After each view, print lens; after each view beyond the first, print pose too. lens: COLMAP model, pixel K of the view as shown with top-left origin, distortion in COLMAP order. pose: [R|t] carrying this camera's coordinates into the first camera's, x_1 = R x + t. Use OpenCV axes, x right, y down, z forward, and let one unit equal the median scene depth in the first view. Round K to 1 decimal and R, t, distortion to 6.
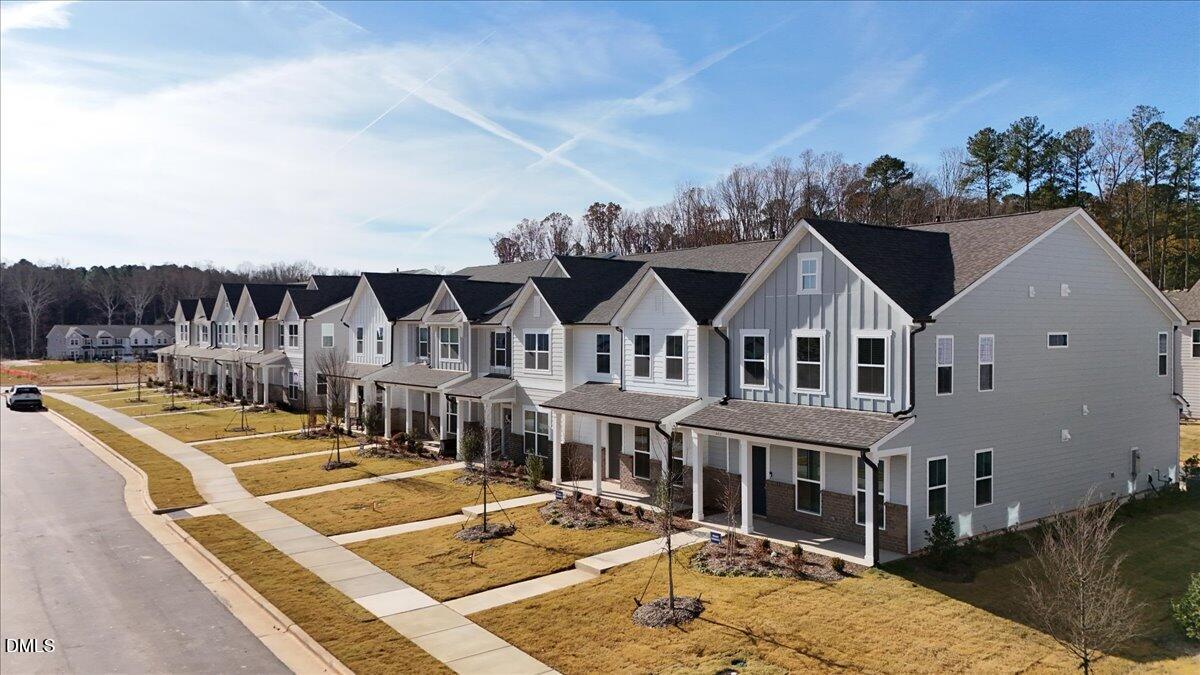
lens RADIAL K [[858.3, 0, 600.0], [0, 858.3, 337.5], [0, 0, 1]] dist [0.052887, -0.039433]
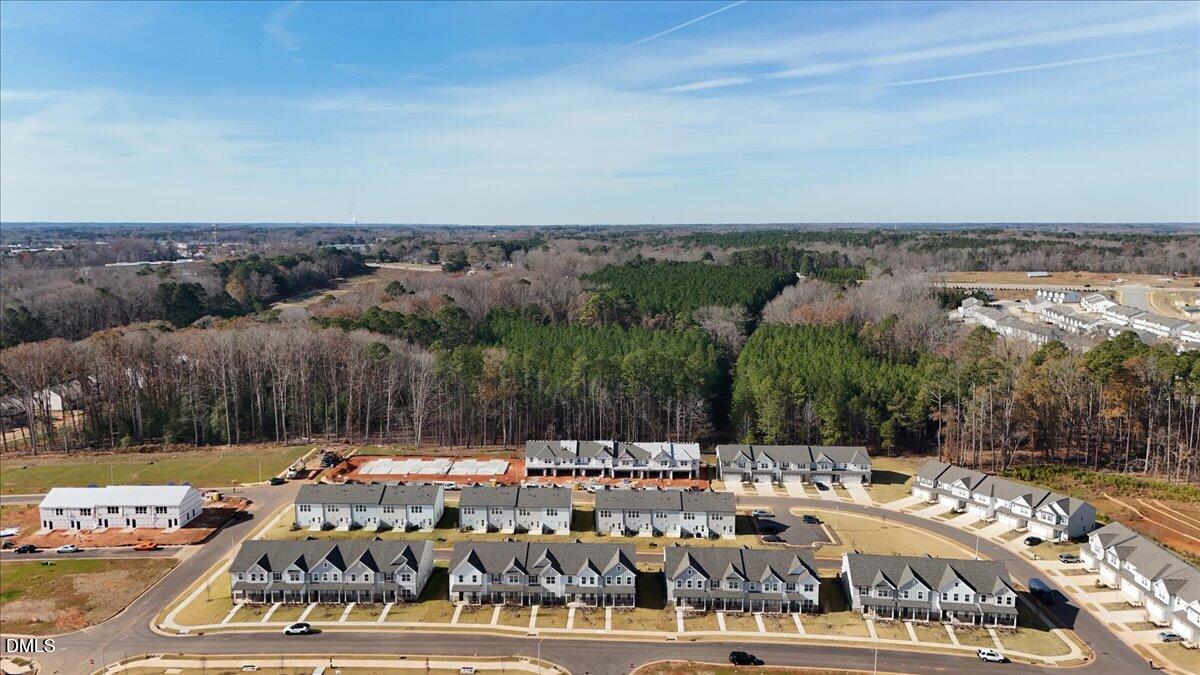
lens RADIAL K [[858.3, 0, 600.0], [0, 858.3, 337.5], [0, 0, 1]] dist [0.052887, -0.039433]
pose [[0.630520, -0.099835, 0.769726, -4.811427], [0.012651, 0.992884, 0.118416, -2.630991], [-0.776070, -0.064926, 0.627295, -3.021341]]
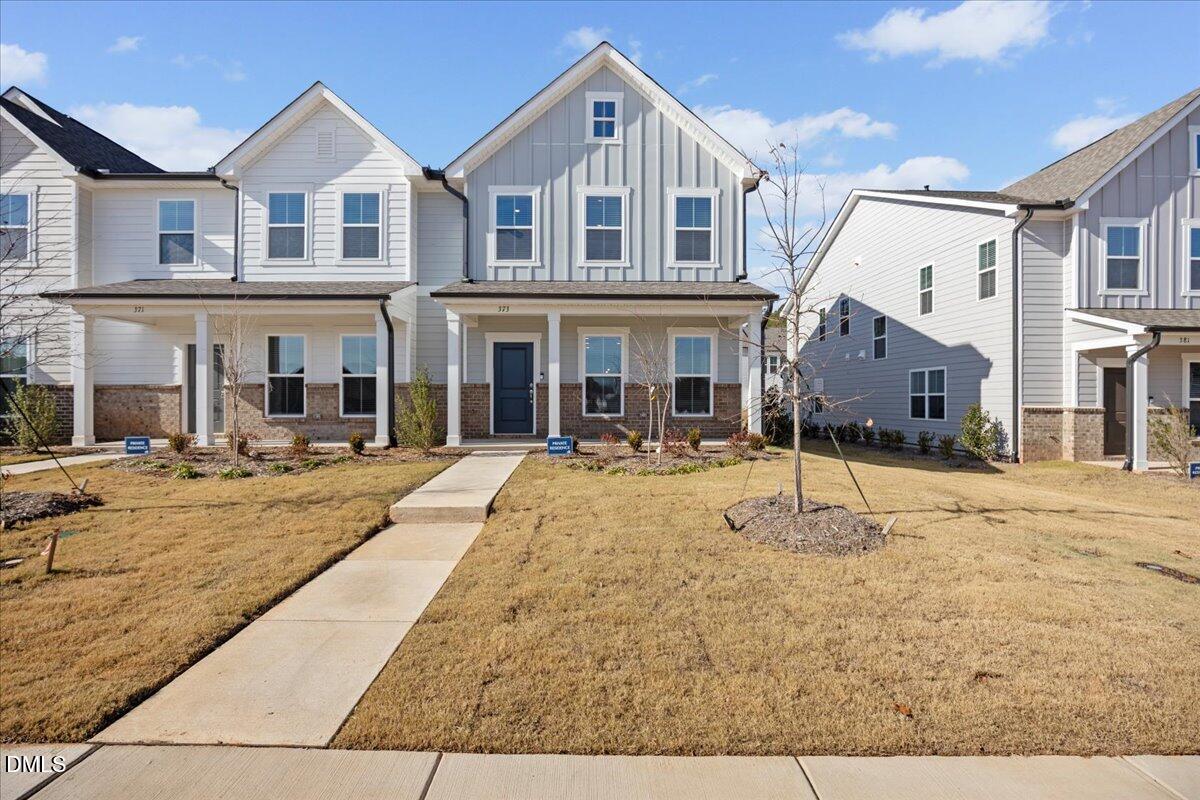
lens RADIAL K [[564.0, 0, 600.0], [0, 564.0, 400.0], [0, 0, 1]] dist [-0.008533, 0.000267]
pose [[0.603144, -0.002063, 0.797629, -0.165267], [0.008504, 0.999956, -0.003844, 0.177096], [-0.797587, 0.009101, 0.603136, 0.636321]]
